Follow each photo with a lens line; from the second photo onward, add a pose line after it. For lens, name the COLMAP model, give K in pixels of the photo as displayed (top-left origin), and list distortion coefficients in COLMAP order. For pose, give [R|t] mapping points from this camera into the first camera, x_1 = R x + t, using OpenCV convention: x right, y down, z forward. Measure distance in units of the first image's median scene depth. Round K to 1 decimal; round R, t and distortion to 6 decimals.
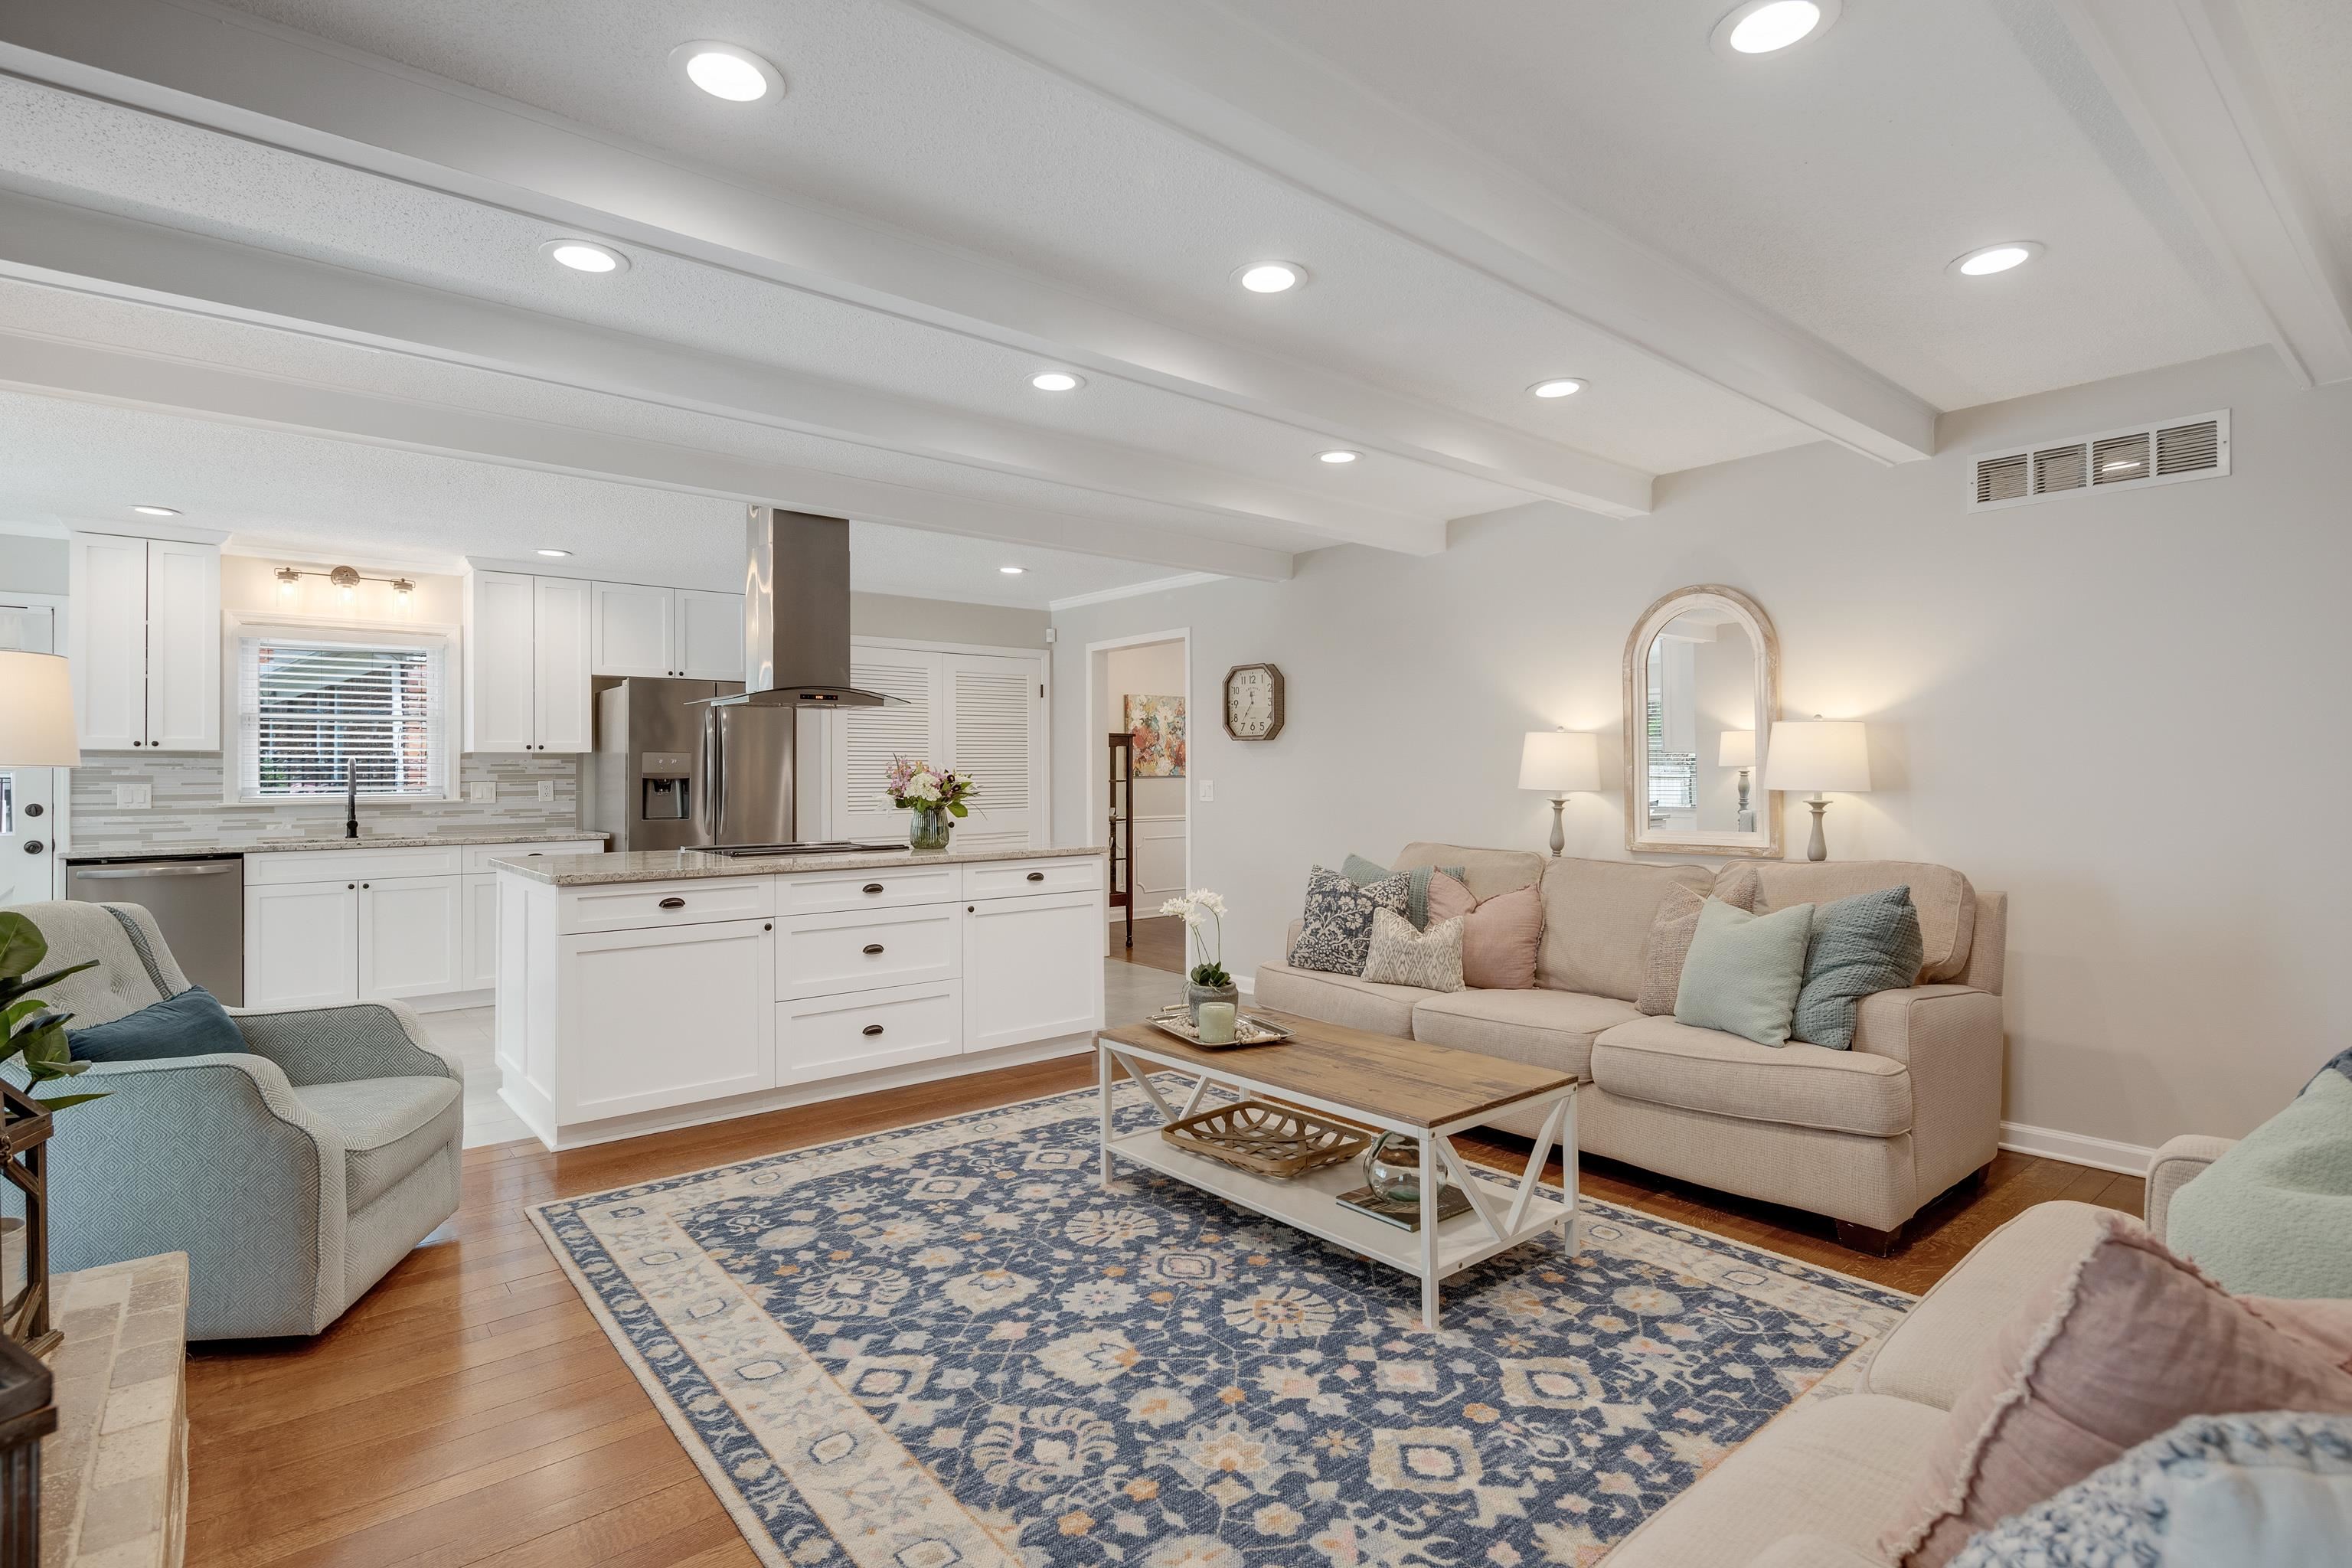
lens RADIAL K [[1145.8, 0, 1171.2], [0, 1145.8, 773.7], [0, 0, 1]] dist [0.004057, -0.002435]
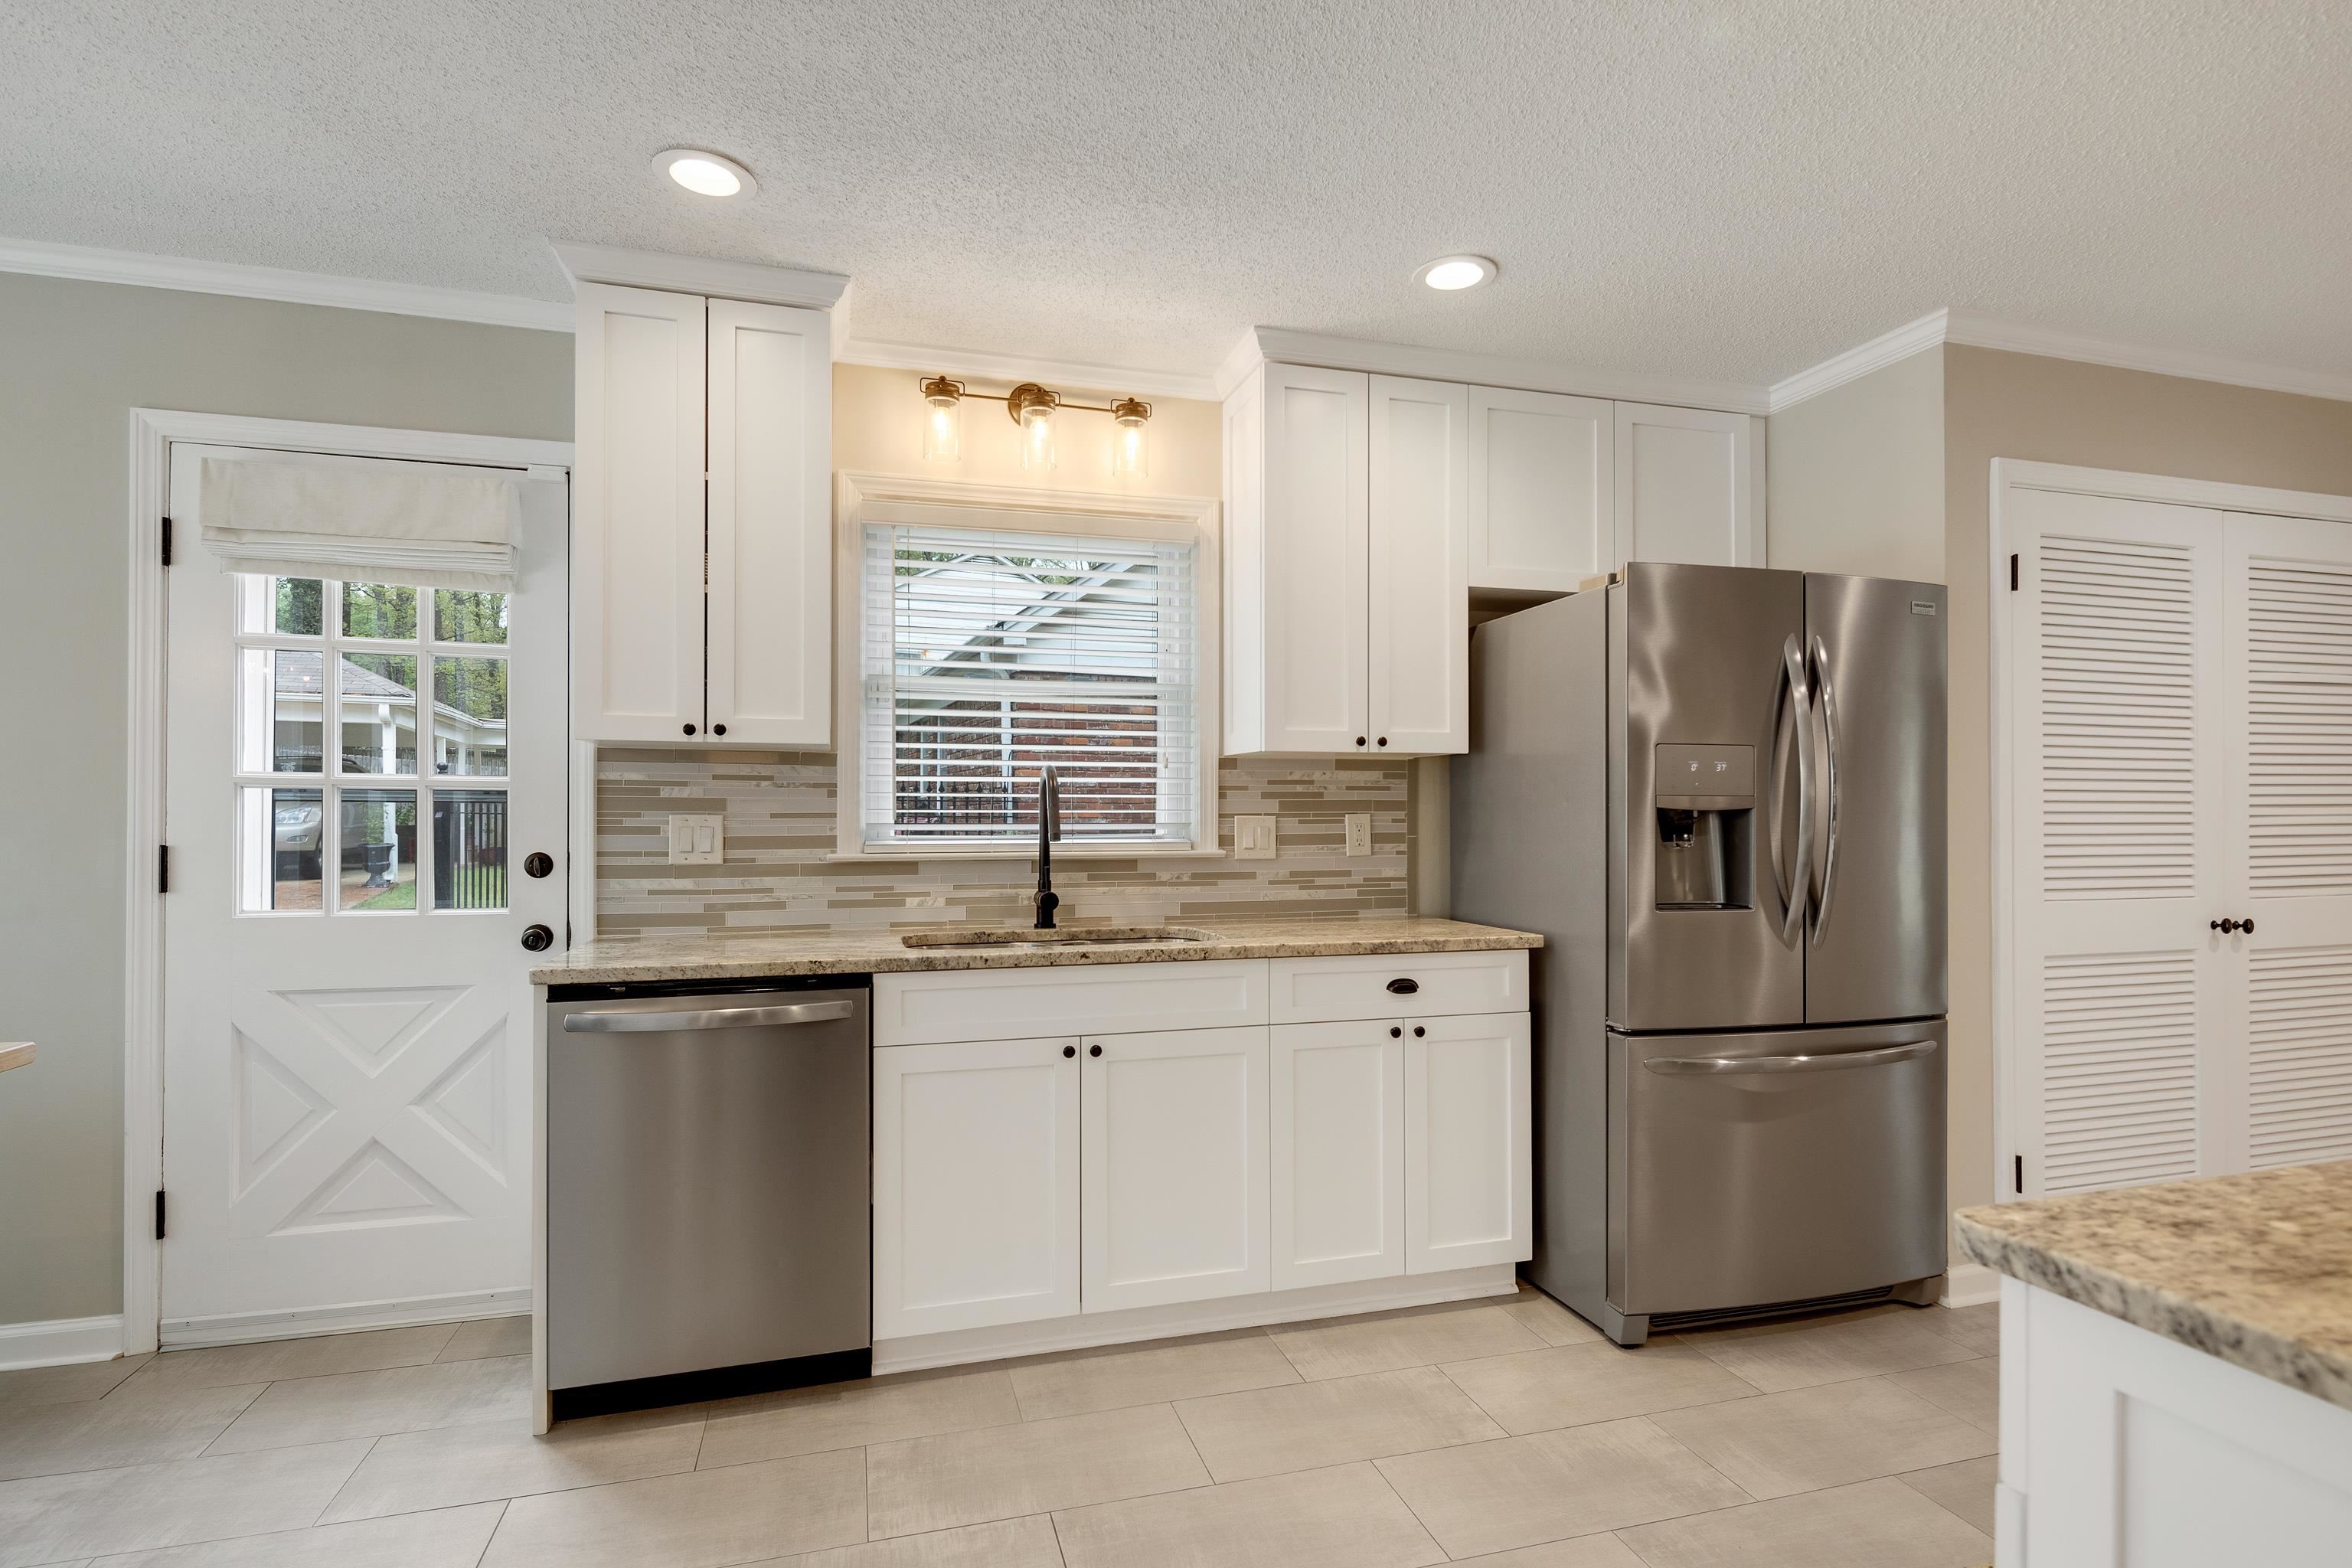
lens RADIAL K [[1145.8, 0, 1165.5], [0, 1145.8, 825.2], [0, 0, 1]] dist [0.004057, -0.002435]
pose [[0.916647, 0.009477, -0.399586, -0.999323], [-0.004621, 0.999903, 0.013114, 0.011232], [0.399672, -0.010174, 0.916602, 1.210278]]
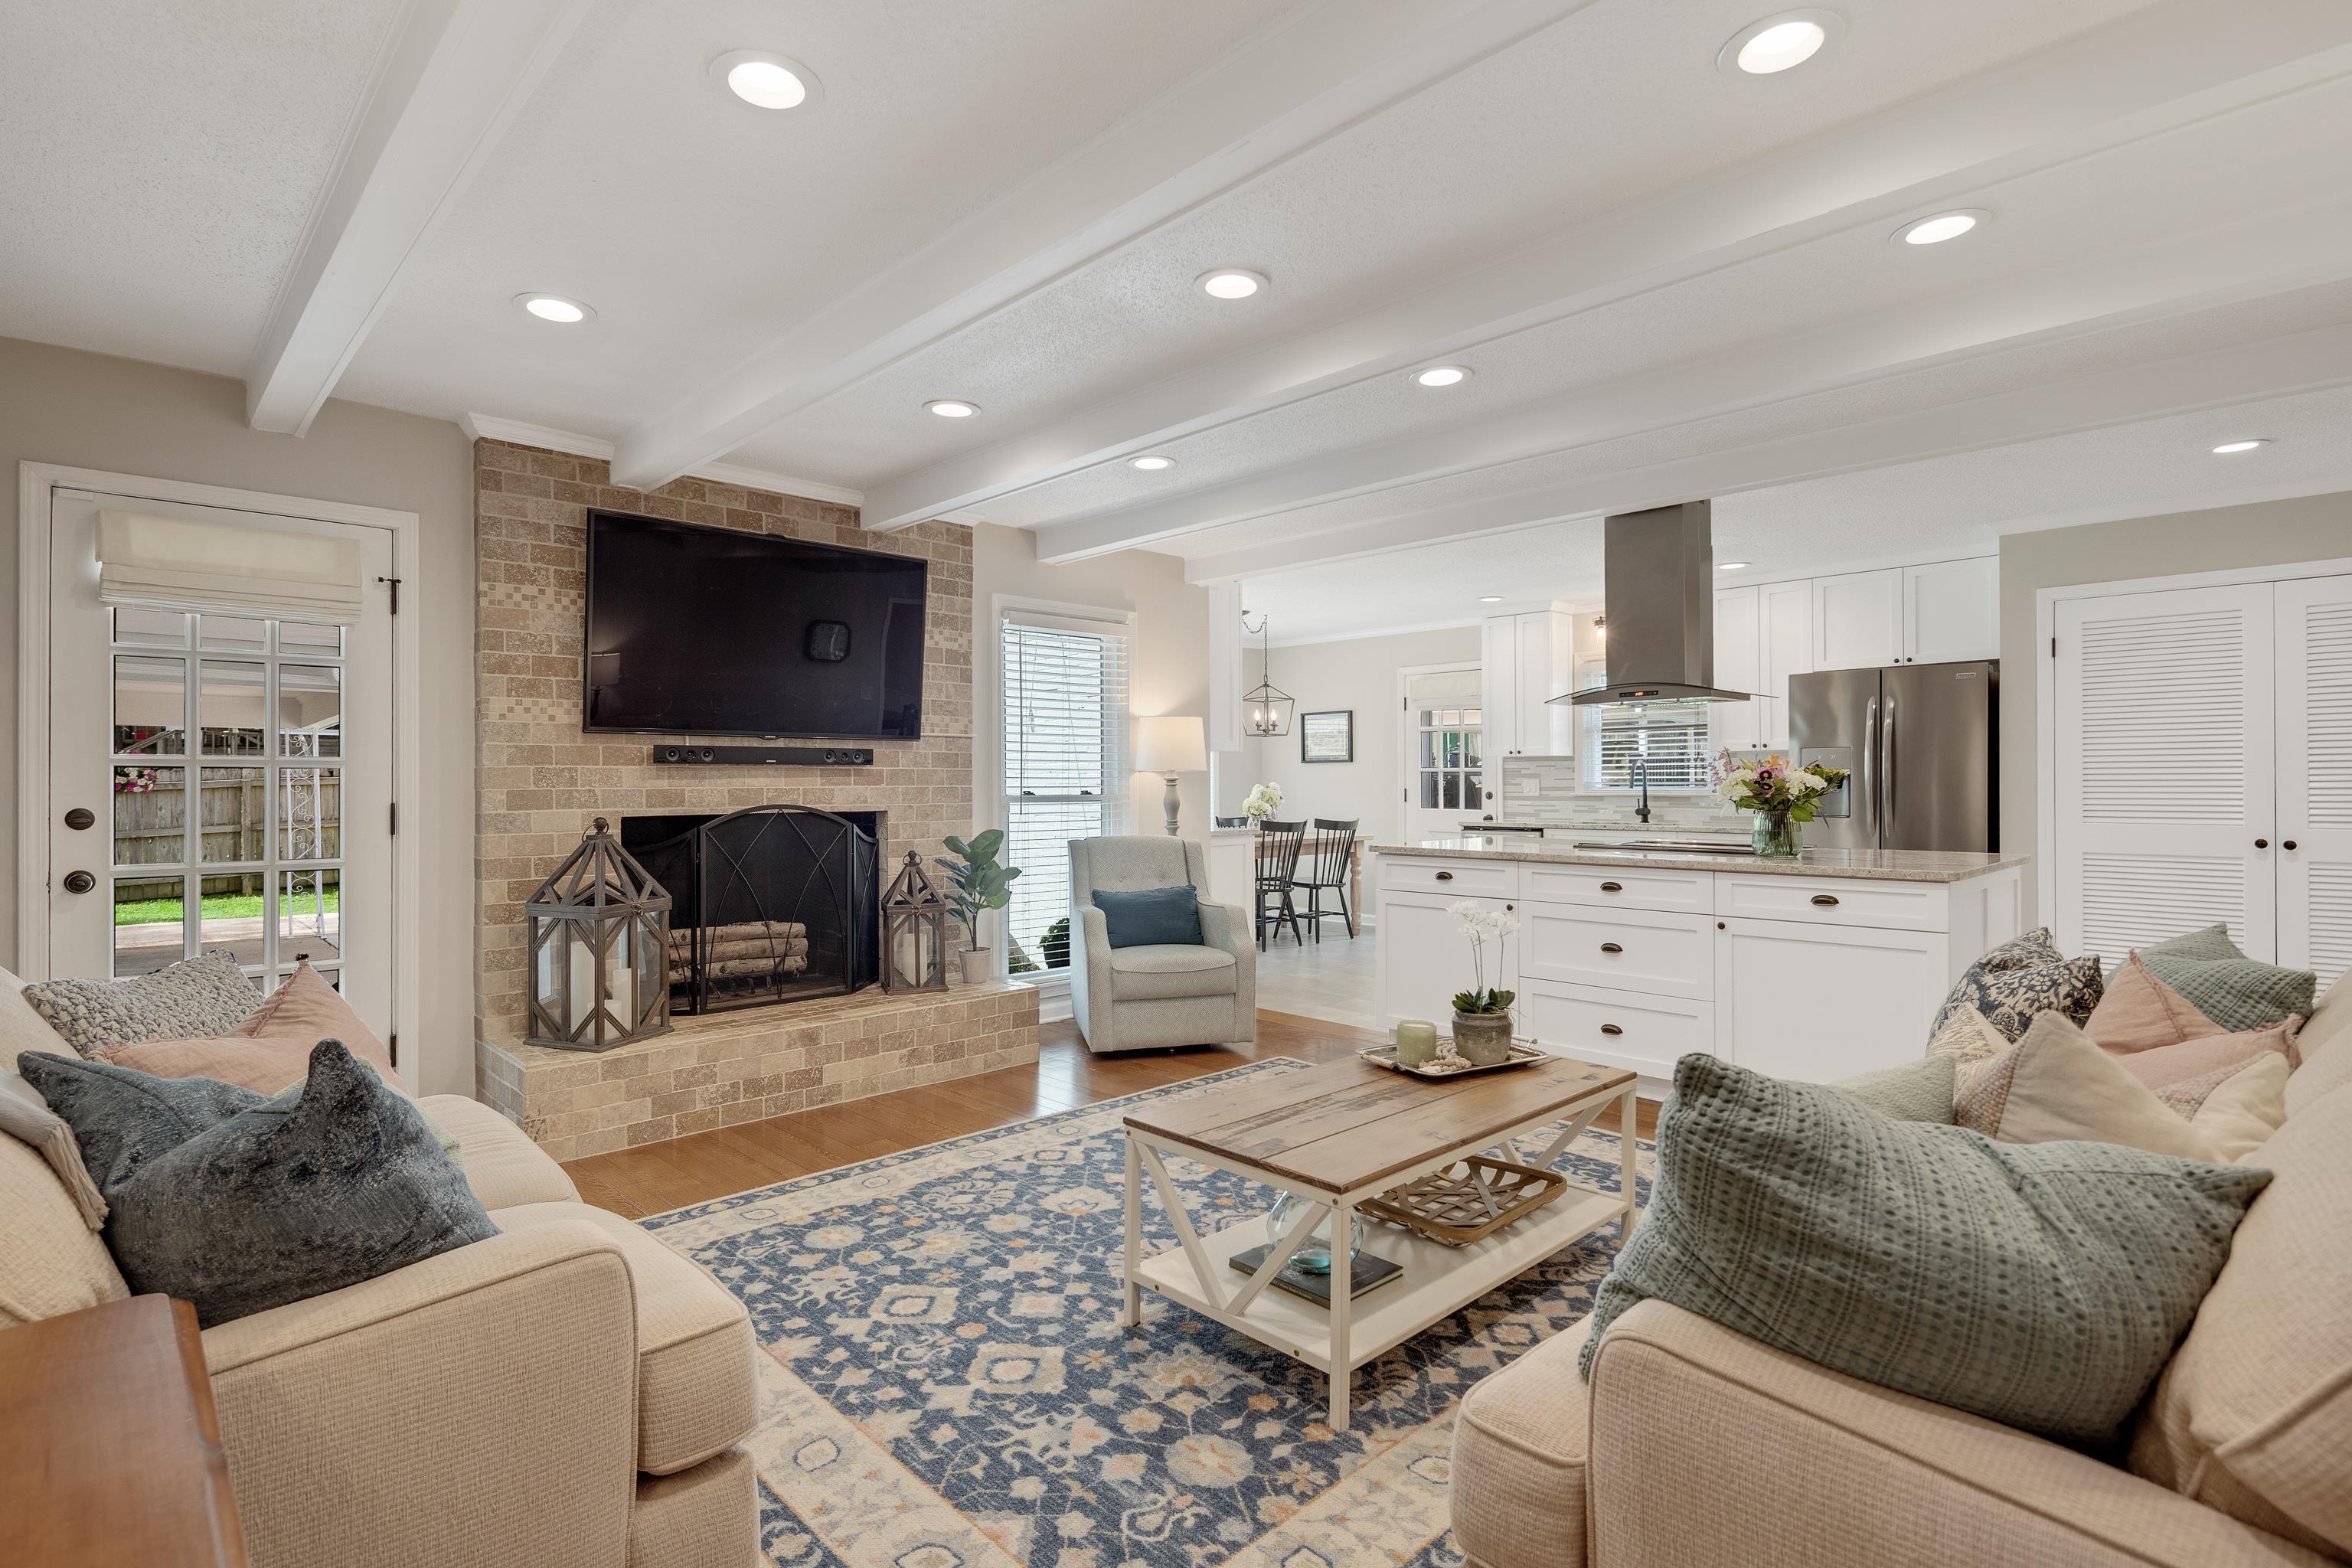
lens RADIAL K [[1145.8, 0, 1171.9], [0, 1145.8, 783.8], [0, 0, 1]] dist [0.004057, -0.002435]
pose [[0.068248, 0.006897, -0.997645, 1.071173], [0.005795, 0.999956, 0.007310, 0.002763], [0.997652, -0.006280, 0.068205, 0.846614]]
